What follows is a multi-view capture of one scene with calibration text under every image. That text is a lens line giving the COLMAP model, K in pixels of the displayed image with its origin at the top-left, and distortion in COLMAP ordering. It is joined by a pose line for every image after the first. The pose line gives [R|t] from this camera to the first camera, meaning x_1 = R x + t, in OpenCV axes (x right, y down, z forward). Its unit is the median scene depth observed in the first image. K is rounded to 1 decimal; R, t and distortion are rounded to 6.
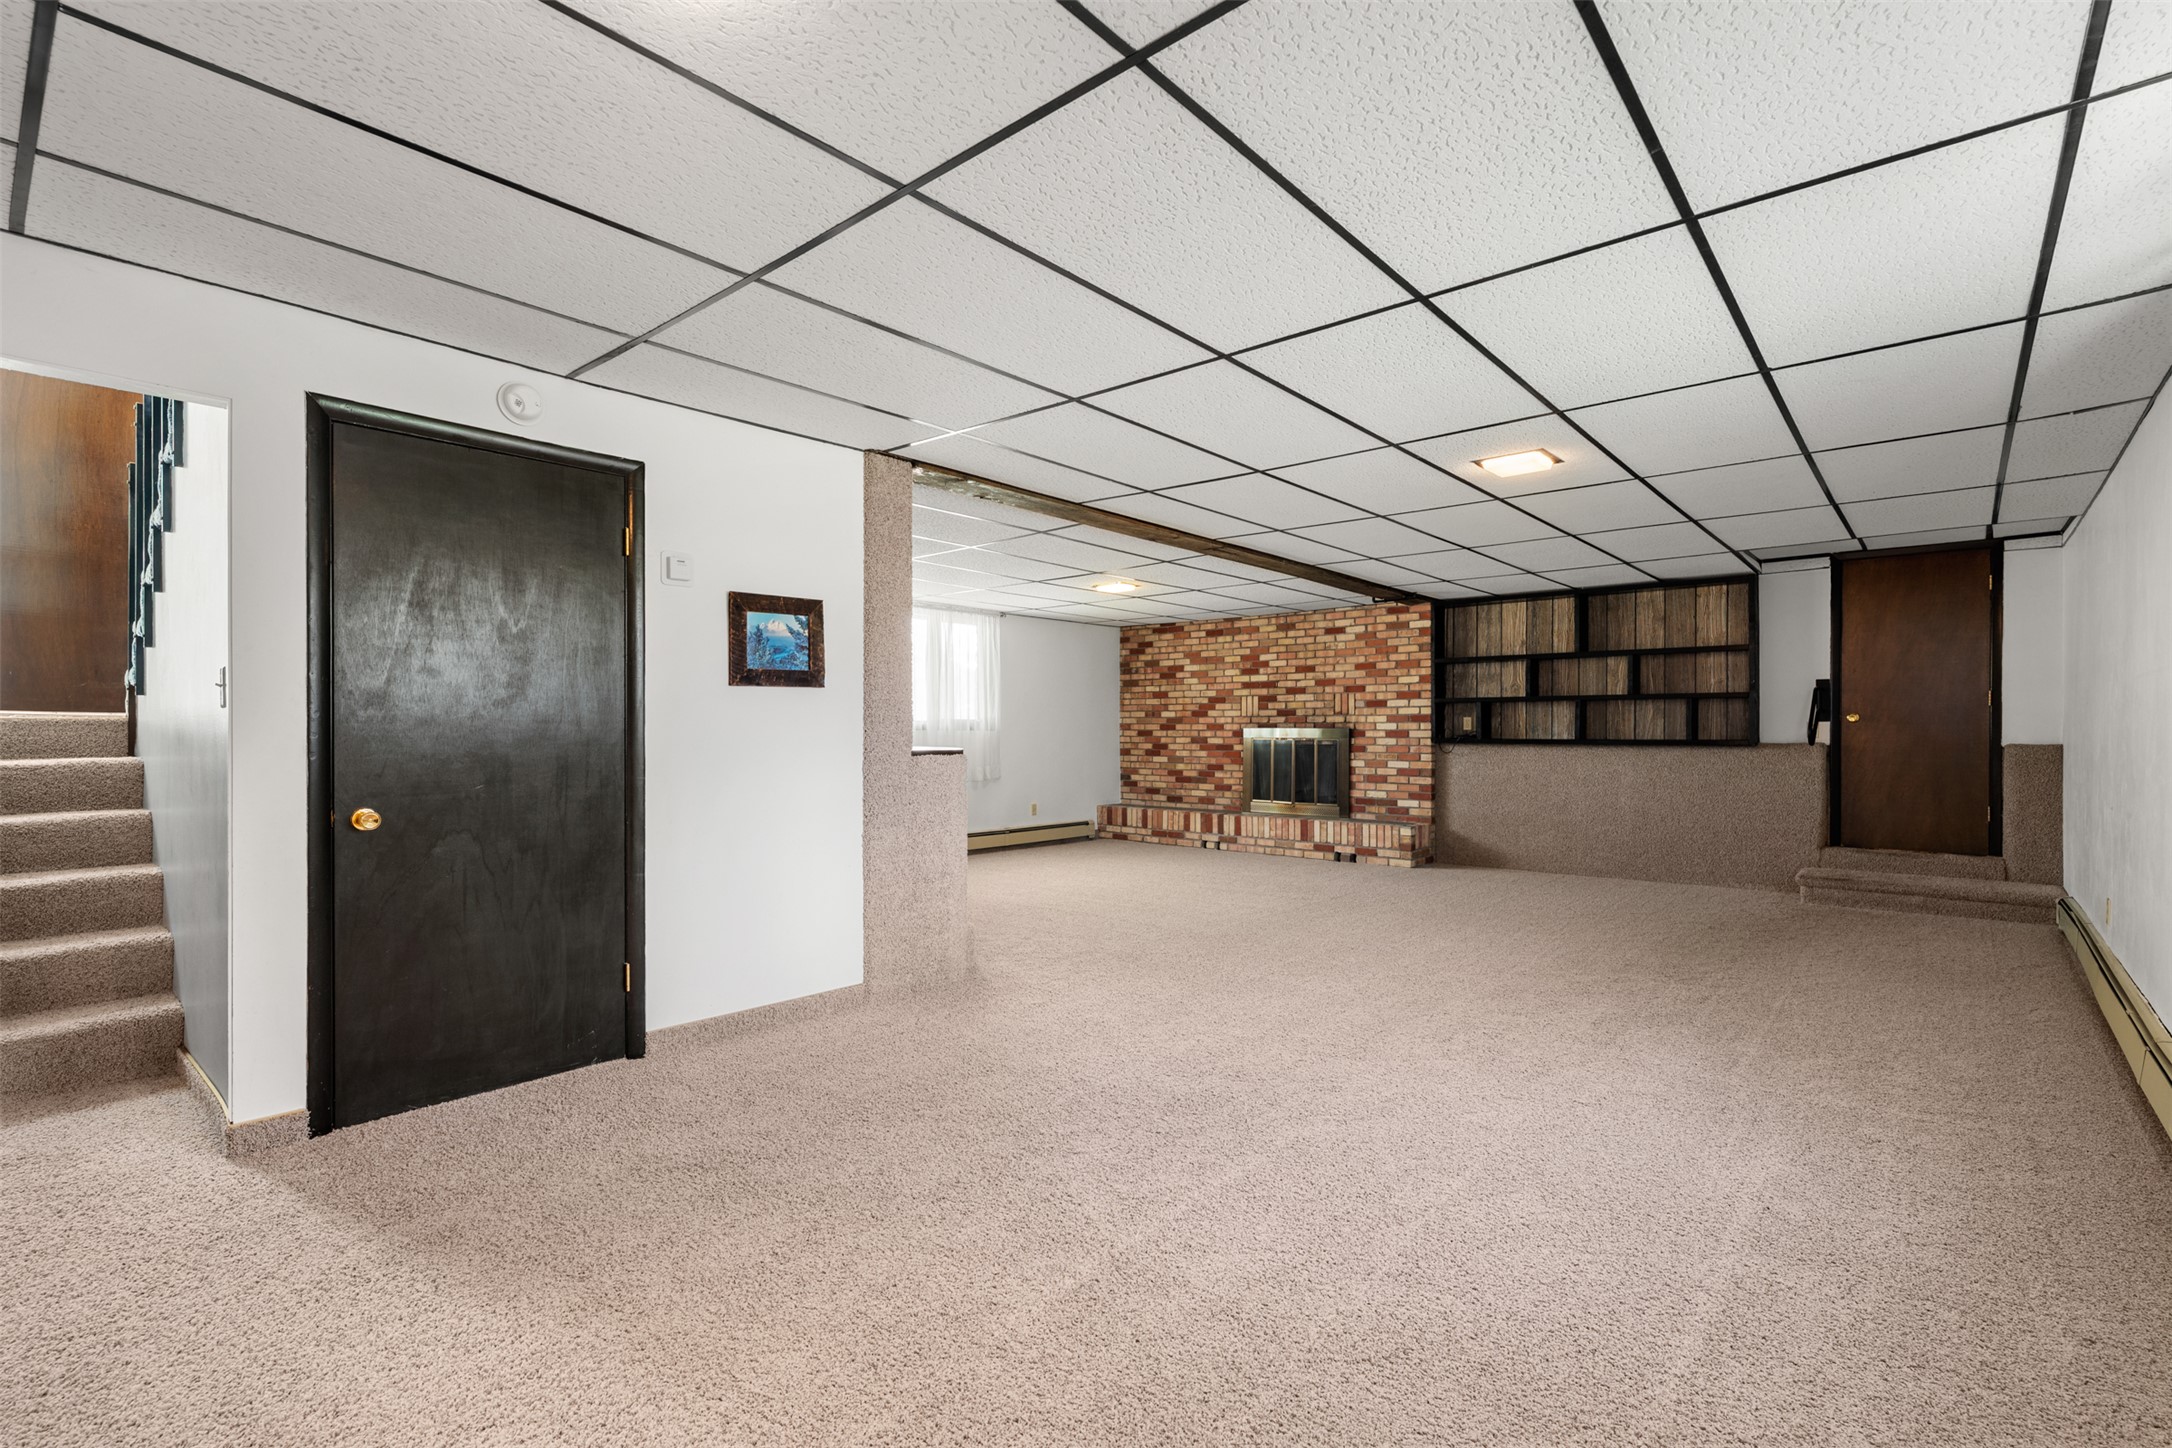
lens RADIAL K [[984.9, 0, 1088.3], [0, 984.9, 735.2], [0, 0, 1]] dist [-0.002539, -0.001006]
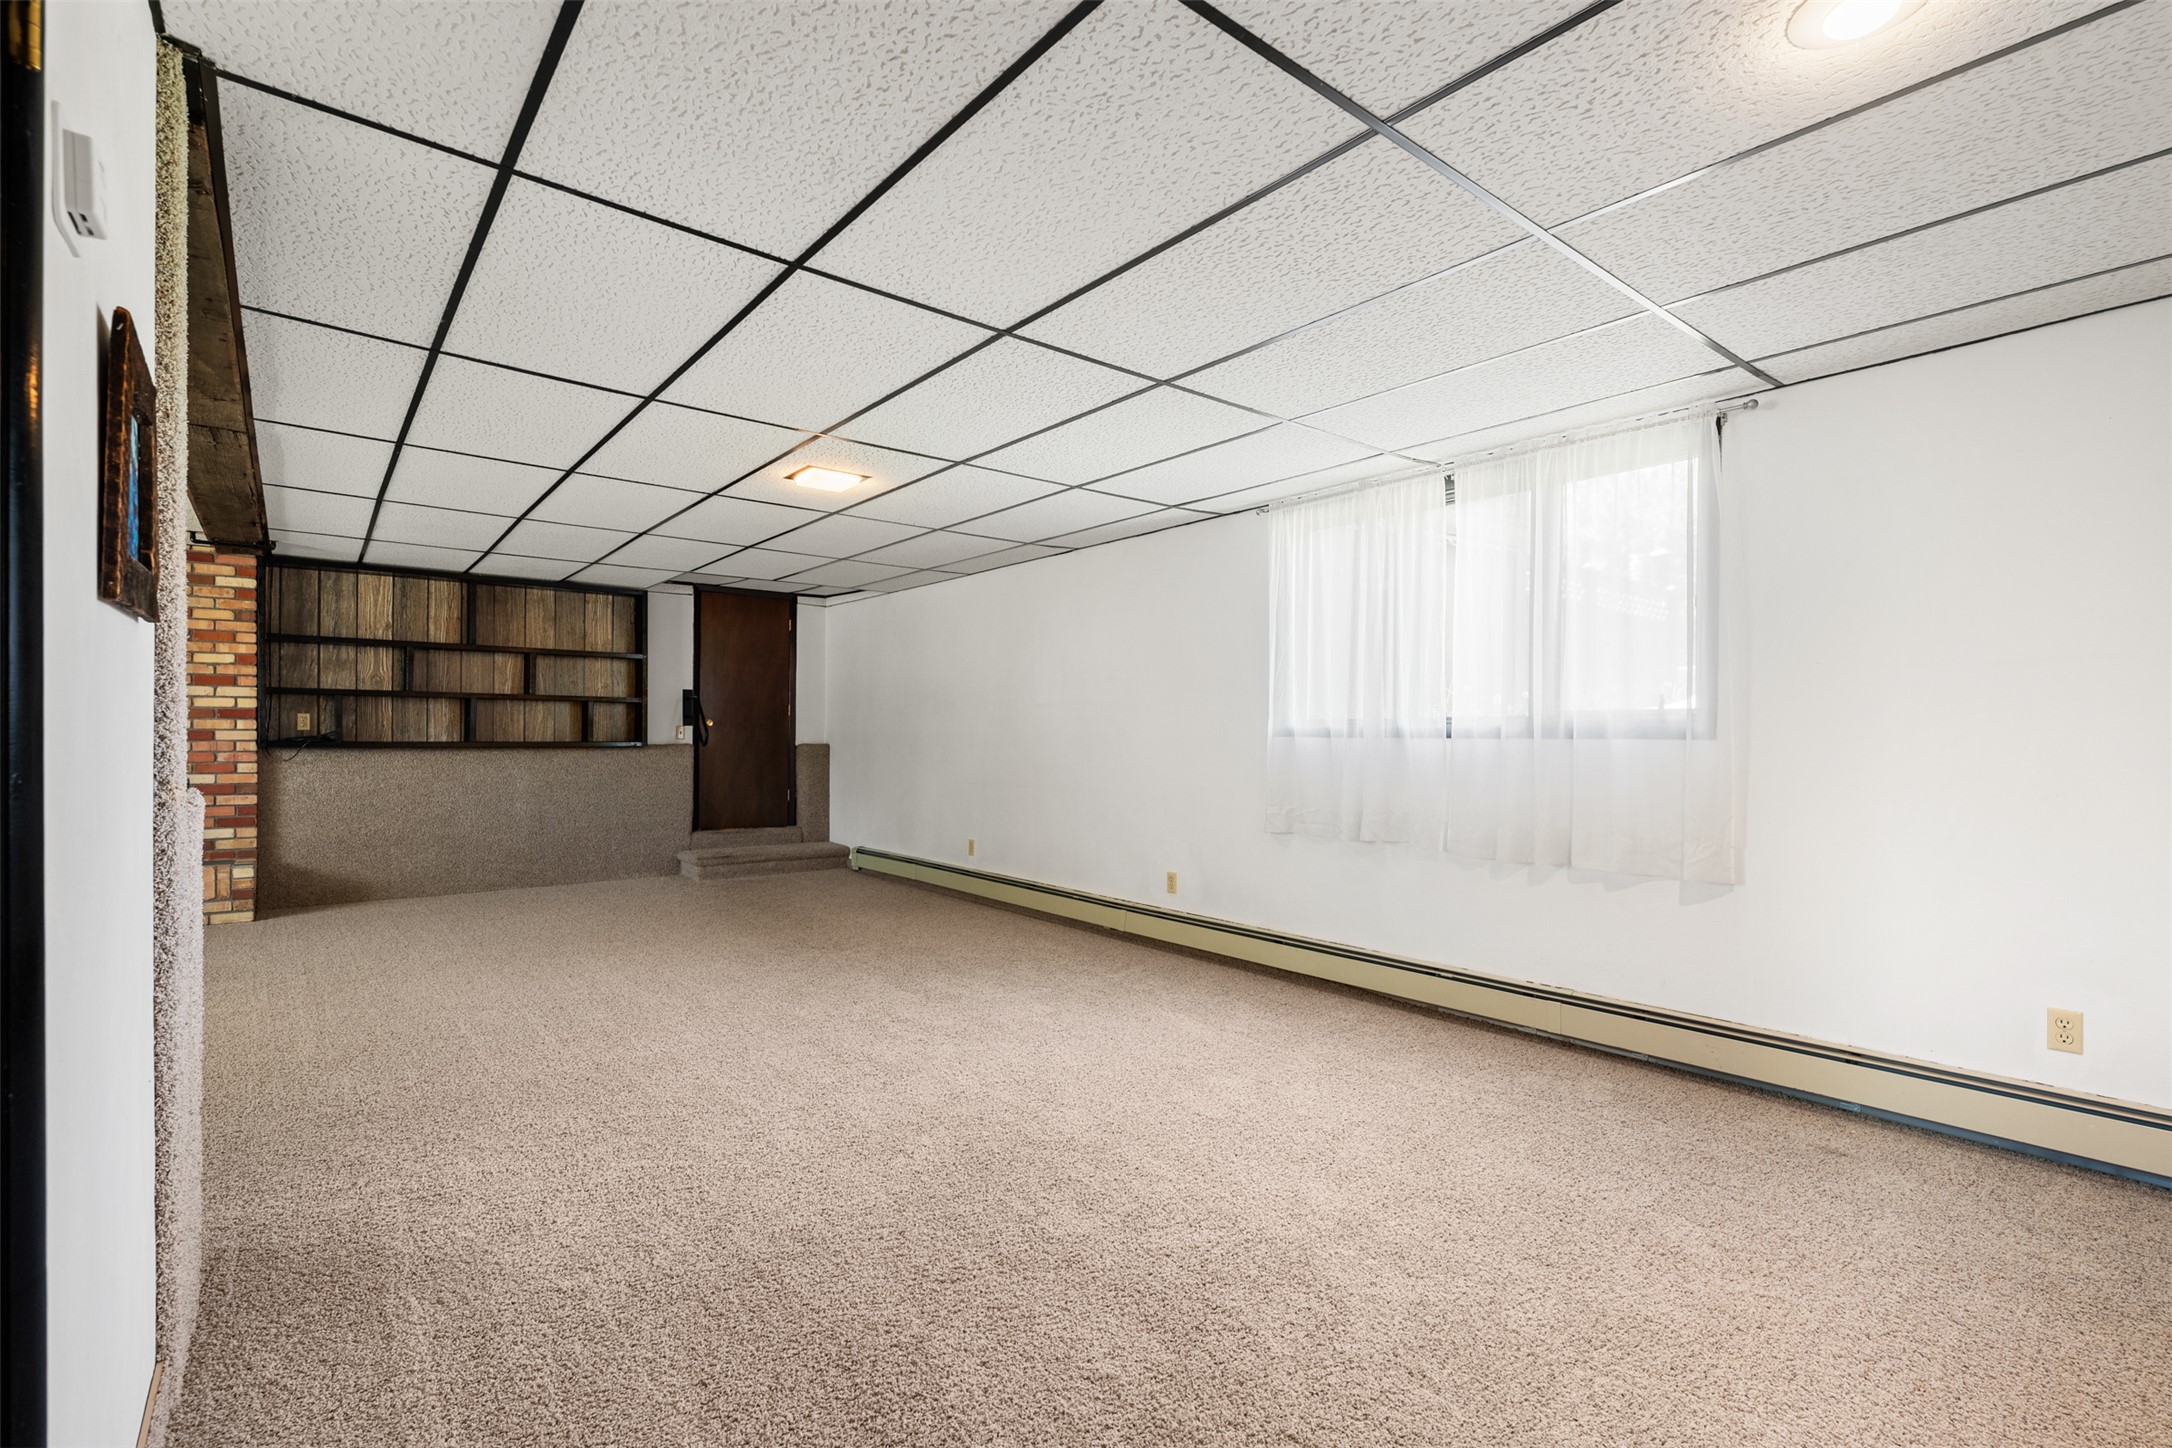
lens RADIAL K [[984.9, 0, 1088.3], [0, 984.9, 735.2], [0, 0, 1]] dist [-0.002539, -0.001006]
pose [[0.170885, 0.000029, 0.985291, -0.257024], [-0.003020, 0.999995, 0.000494, -0.003416], [-0.985286, -0.003060, 0.170884, 0.257582]]
